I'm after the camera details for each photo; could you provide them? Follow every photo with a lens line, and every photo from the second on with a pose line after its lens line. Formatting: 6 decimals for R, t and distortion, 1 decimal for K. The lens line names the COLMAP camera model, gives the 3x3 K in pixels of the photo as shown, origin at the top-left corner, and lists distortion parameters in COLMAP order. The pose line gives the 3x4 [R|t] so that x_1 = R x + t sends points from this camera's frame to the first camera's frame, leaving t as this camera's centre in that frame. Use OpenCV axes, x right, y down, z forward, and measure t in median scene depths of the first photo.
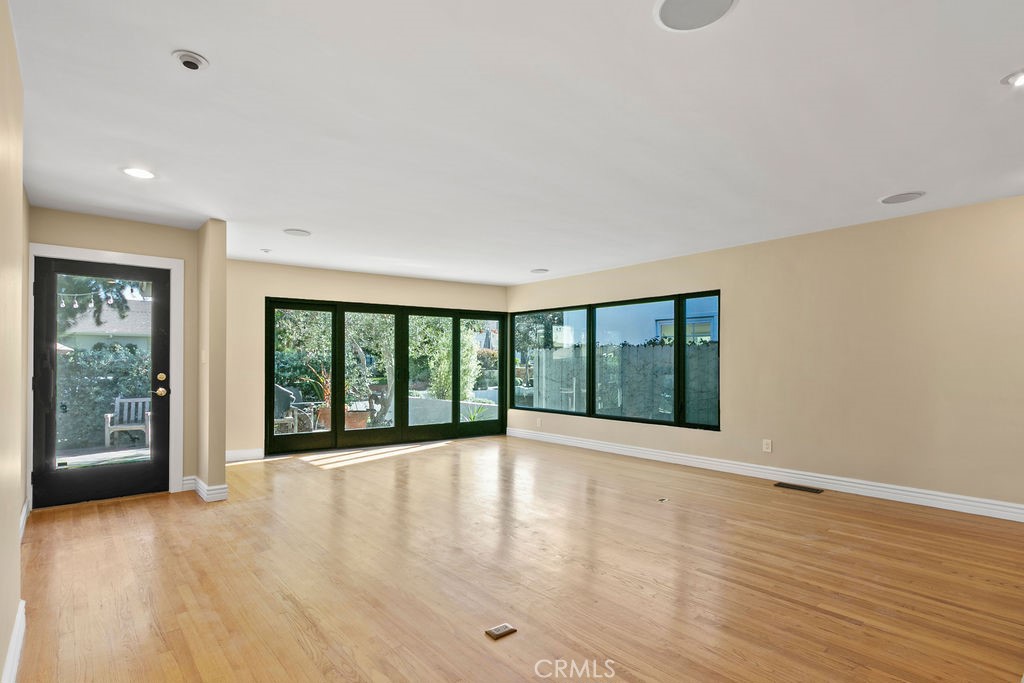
lens RADIAL K [[502.1, 0, 514.2], [0, 502.1, 351.0], [0, 0, 1]] dist [-0.001304, -0.000182]
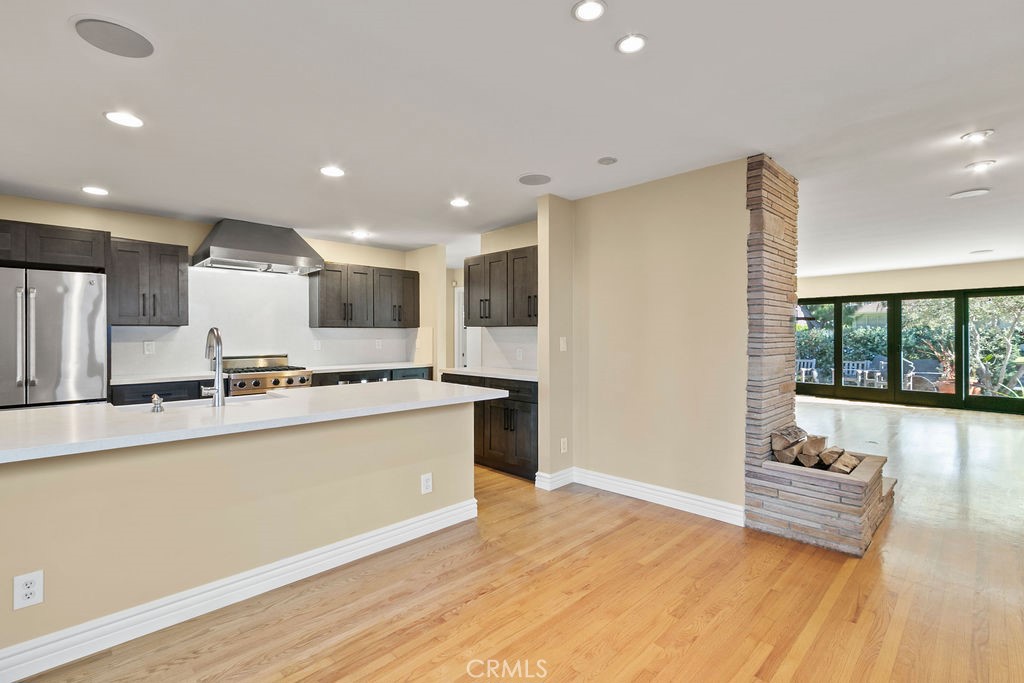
lens RADIAL K [[473.9, 0, 515.9], [0, 473.9, 332.6], [0, 0, 1]] dist [-0.001476, 0.000711]
pose [[0.089790, -0.003402, -0.995955, 0.857335], [0.022755, 0.999740, -0.001363, -0.012239], [0.995701, -0.022541, 0.089844, -0.046647]]
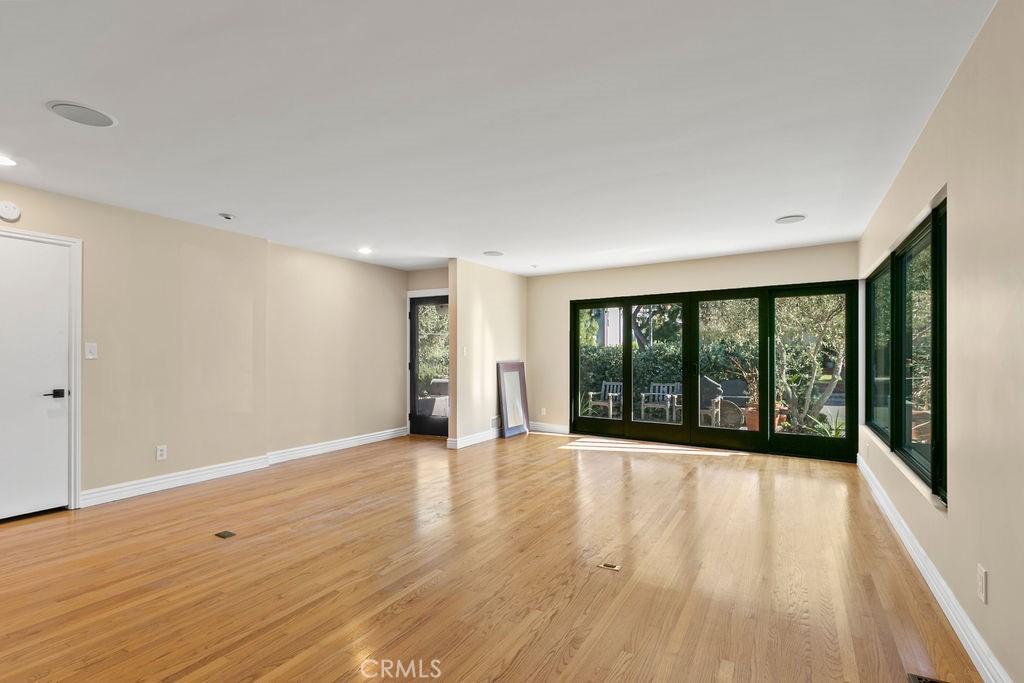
lens RADIAL K [[502.1, 0, 512.5], [0, 502.1, 351.3], [0, 0, 1]] dist [-0.001304, -0.000182]
pose [[0.359437, -0.005049, -0.933156, 0.495896], [0.021424, 0.999766, 0.002843, 0.005839], [0.932924, -0.021014, 0.359461, 0.372750]]
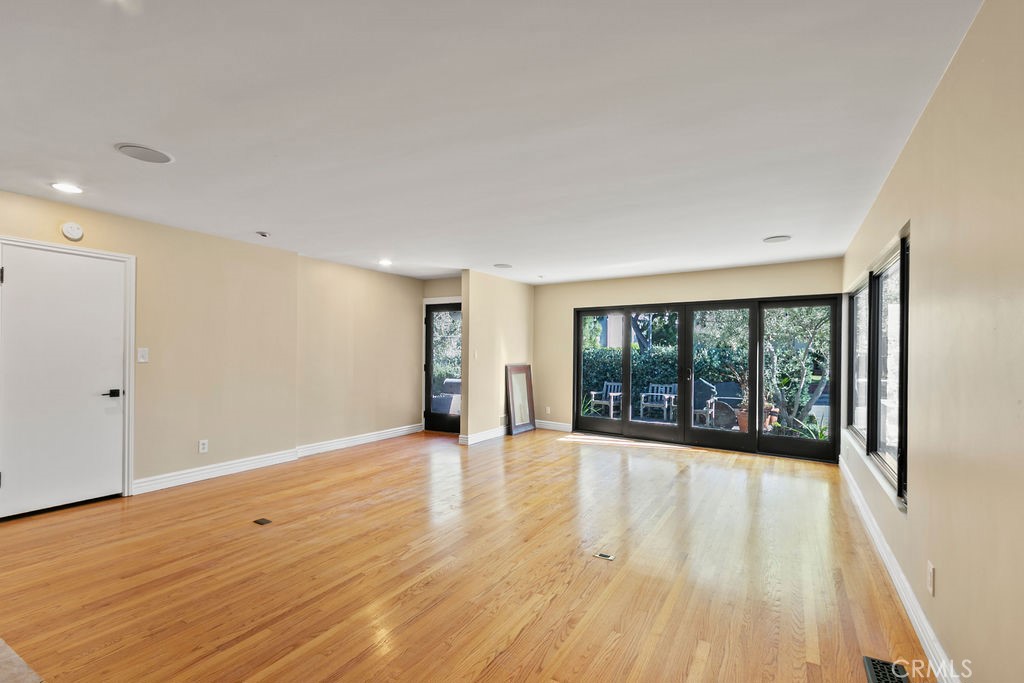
lens RADIAL K [[473.9, 0, 510.4], [0, 473.9, 351.9], [0, 0, 1]] dist [-0.001476, 0.000711]
pose [[0.339826, 0.001777, -0.940486, 0.516015], [0.012608, 0.999900, 0.006445, -0.004815], [0.940404, -0.014048, 0.339770, 0.366128]]
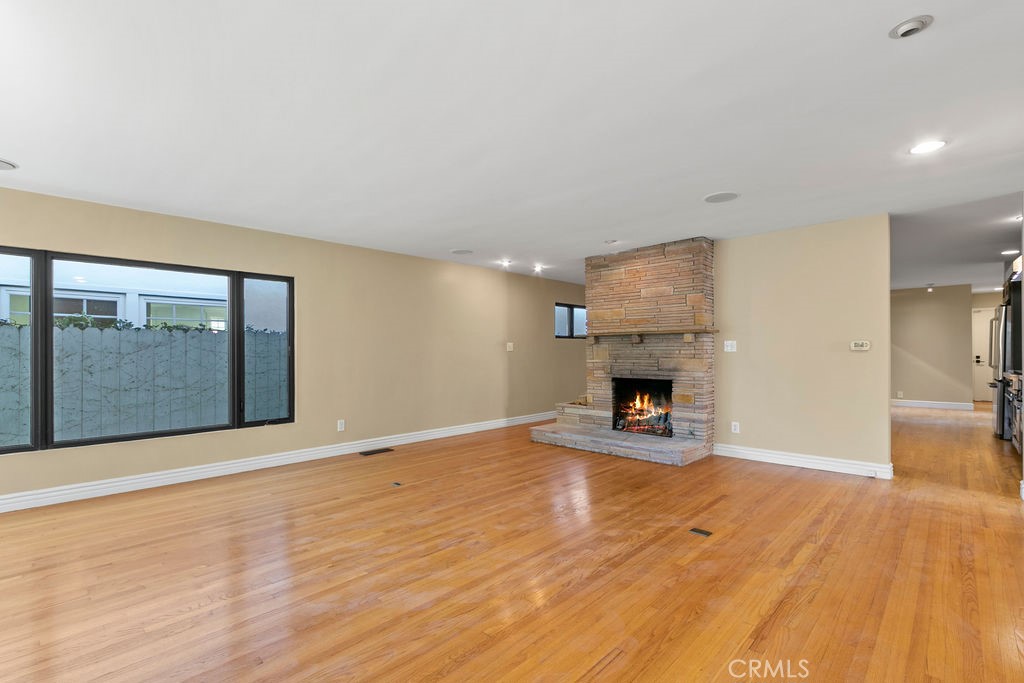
lens RADIAL K [[473.9, 0, 495.2], [0, 473.9, 359.0], [0, 0, 1]] dist [-0.001476, 0.000711]
pose [[-0.076628, -0.018851, 0.996882, -0.398416], [-0.017782, 0.999688, 0.017537, 0.009686], [-0.996901, -0.016383, -0.076939, 0.503202]]
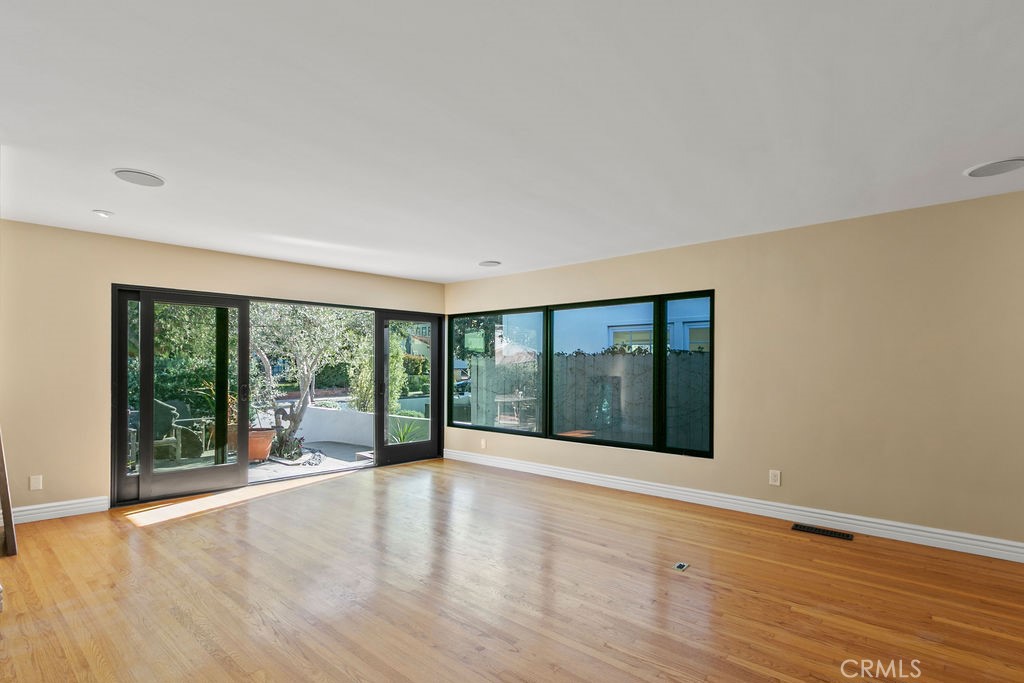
lens RADIAL K [[473.9, 0, 512.7], [0, 473.9, 358.5], [0, 0, 1]] dist [-0.001476, 0.000711]
pose [[0.985639, 0.004843, 0.168798, -0.040139], [-0.005809, 0.999969, 0.005233, -0.007173], [-0.168768, -0.006138, 0.985637, 0.203989]]
